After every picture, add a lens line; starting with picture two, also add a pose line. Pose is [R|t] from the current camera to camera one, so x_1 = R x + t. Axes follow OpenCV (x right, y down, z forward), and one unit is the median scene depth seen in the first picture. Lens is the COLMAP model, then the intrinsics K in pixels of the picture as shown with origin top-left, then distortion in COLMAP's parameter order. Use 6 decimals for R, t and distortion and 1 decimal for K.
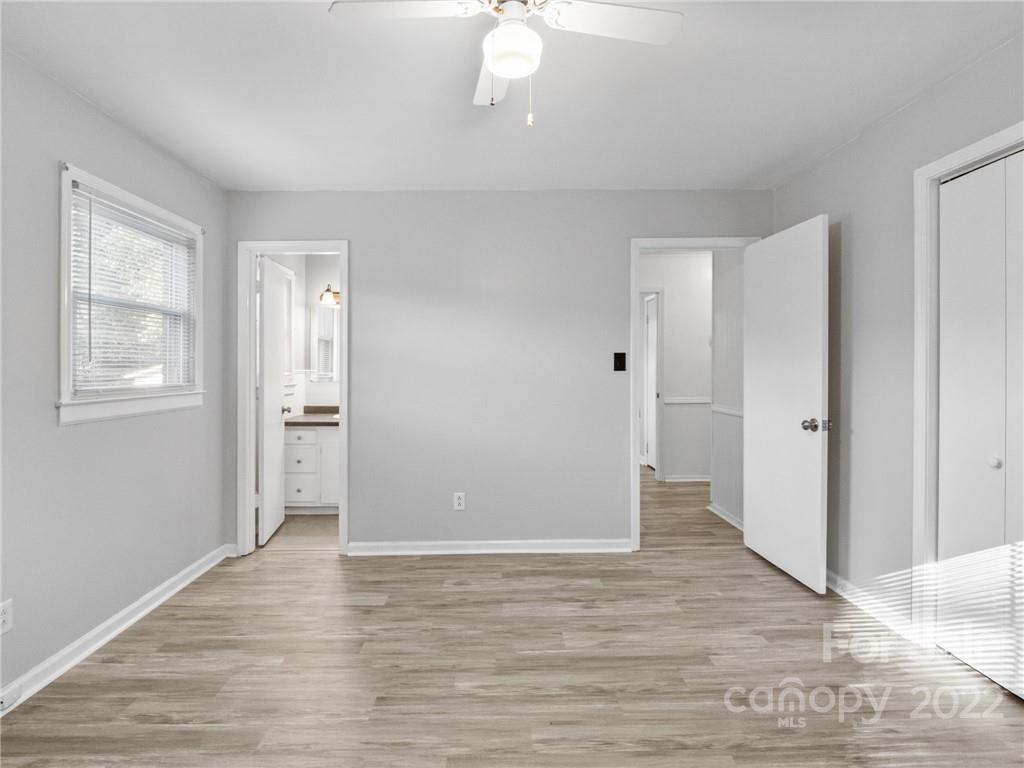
lens RADIAL K [[503.9, 0, 509.5], [0, 503.9, 376.5], [0, 0, 1]] dist [-0.002379, -0.000639]
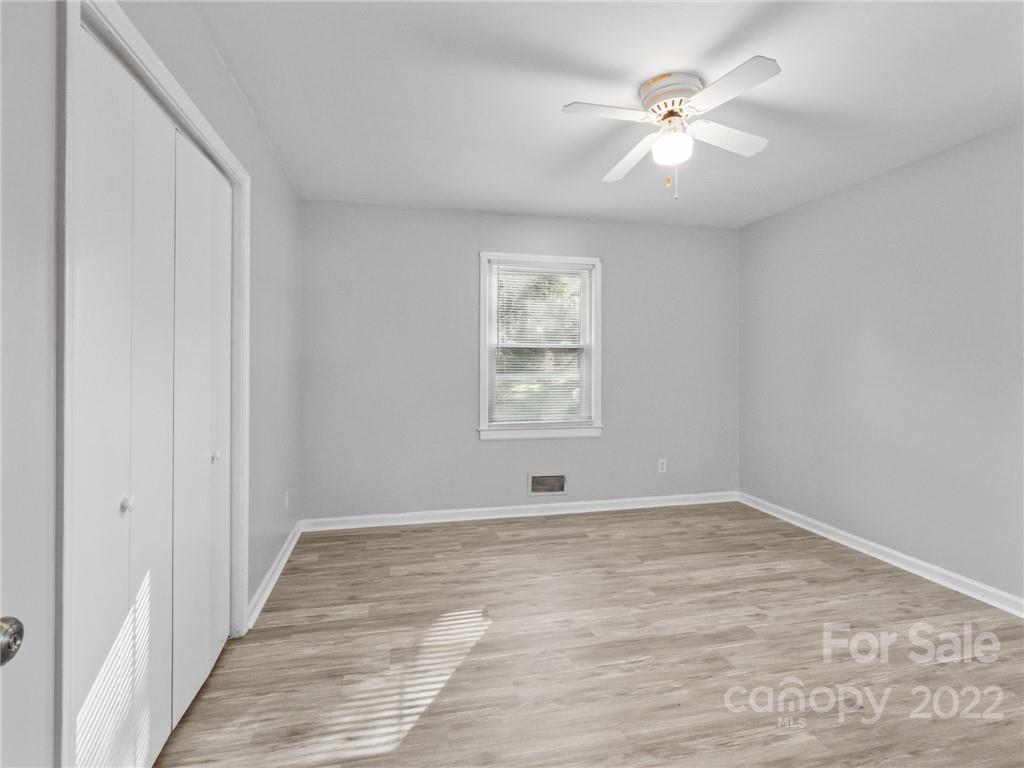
lens RADIAL K [[503.9, 0, 509.5], [0, 503.9, 376.5], [0, 0, 1]] dist [-0.002379, -0.000639]
pose [[-0.976607, 0.010083, -0.214793, 0.652386], [-0.001578, 0.998537, 0.054049, -0.043088], [0.215024, 0.053124, -0.975163, 1.934712]]
